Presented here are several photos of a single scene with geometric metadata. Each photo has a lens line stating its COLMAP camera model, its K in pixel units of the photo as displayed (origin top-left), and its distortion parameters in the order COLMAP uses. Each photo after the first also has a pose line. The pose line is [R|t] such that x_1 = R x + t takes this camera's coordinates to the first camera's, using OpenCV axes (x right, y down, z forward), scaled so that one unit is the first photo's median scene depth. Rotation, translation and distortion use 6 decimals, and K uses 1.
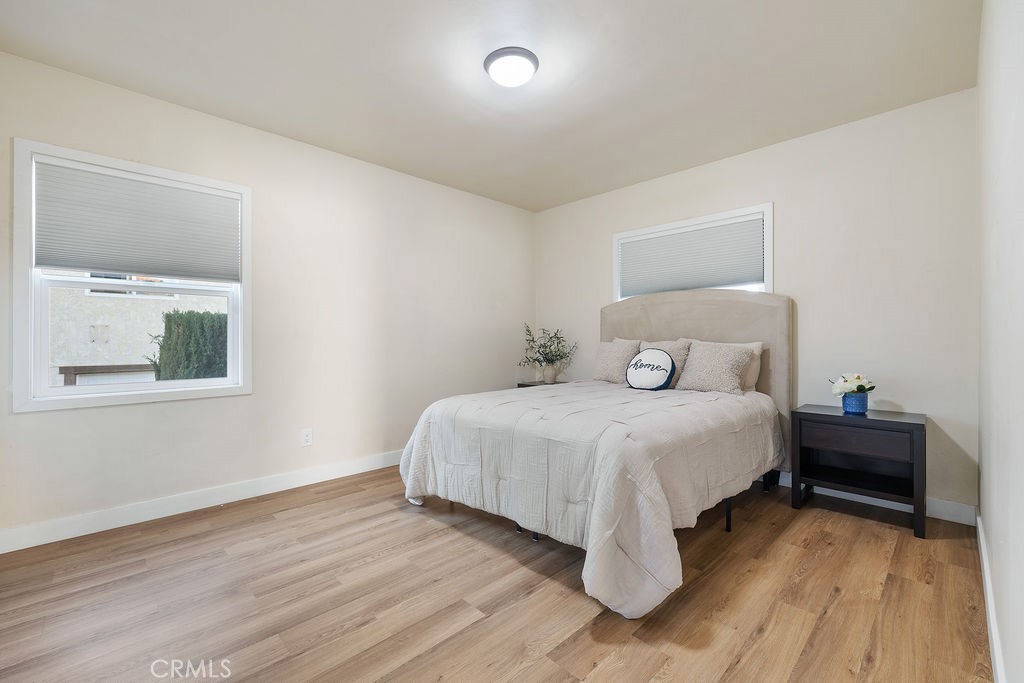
lens RADIAL K [[433.2, 0, 502.7], [0, 433.2, 341.0], [0, 0, 1]] dist [-0.001182, -0.000015]
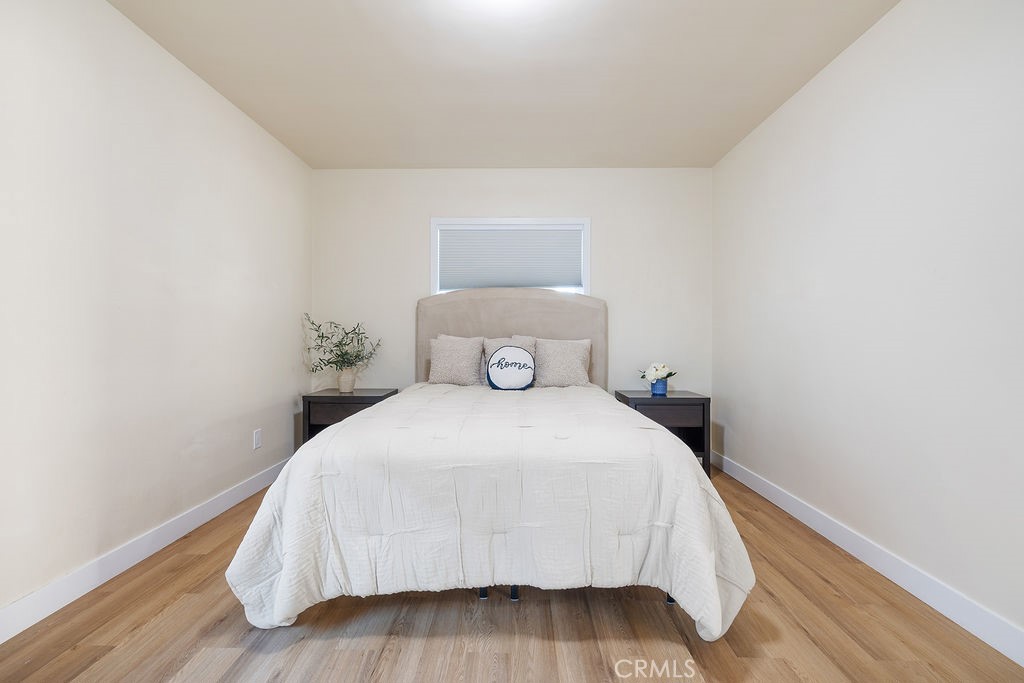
lens RADIAL K [[433.2, 0, 513.9], [0, 433.2, 337.6], [0, 0, 1]] dist [-0.001182, -0.000015]
pose [[0.702033, 0.003190, 0.712138, -0.401688], [-0.001909, 0.999995, -0.002597, 0.002028], [-0.712142, 0.000464, 0.702035, 0.401922]]
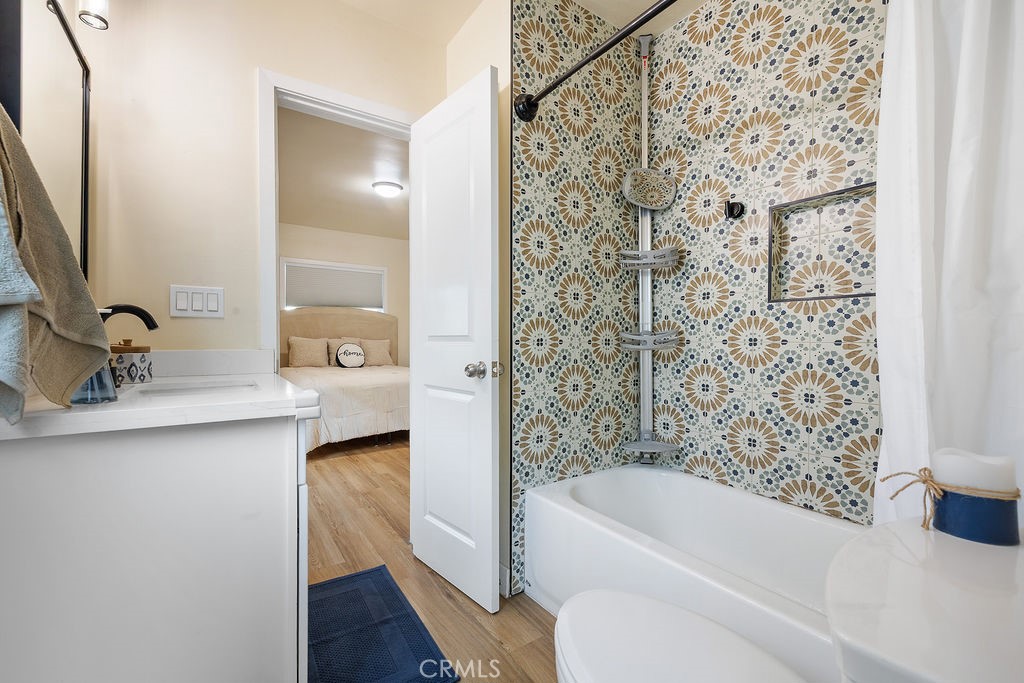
lens RADIAL K [[433.2, 0, 518.7], [0, 433.2, 340.9], [0, 0, 1]] dist [-0.001182, -0.000015]
pose [[0.153786, 0.006845, 0.988080, -1.437403], [-0.001535, 0.999976, -0.006688, 0.022986], [-0.988103, -0.000488, 0.153793, 0.143759]]
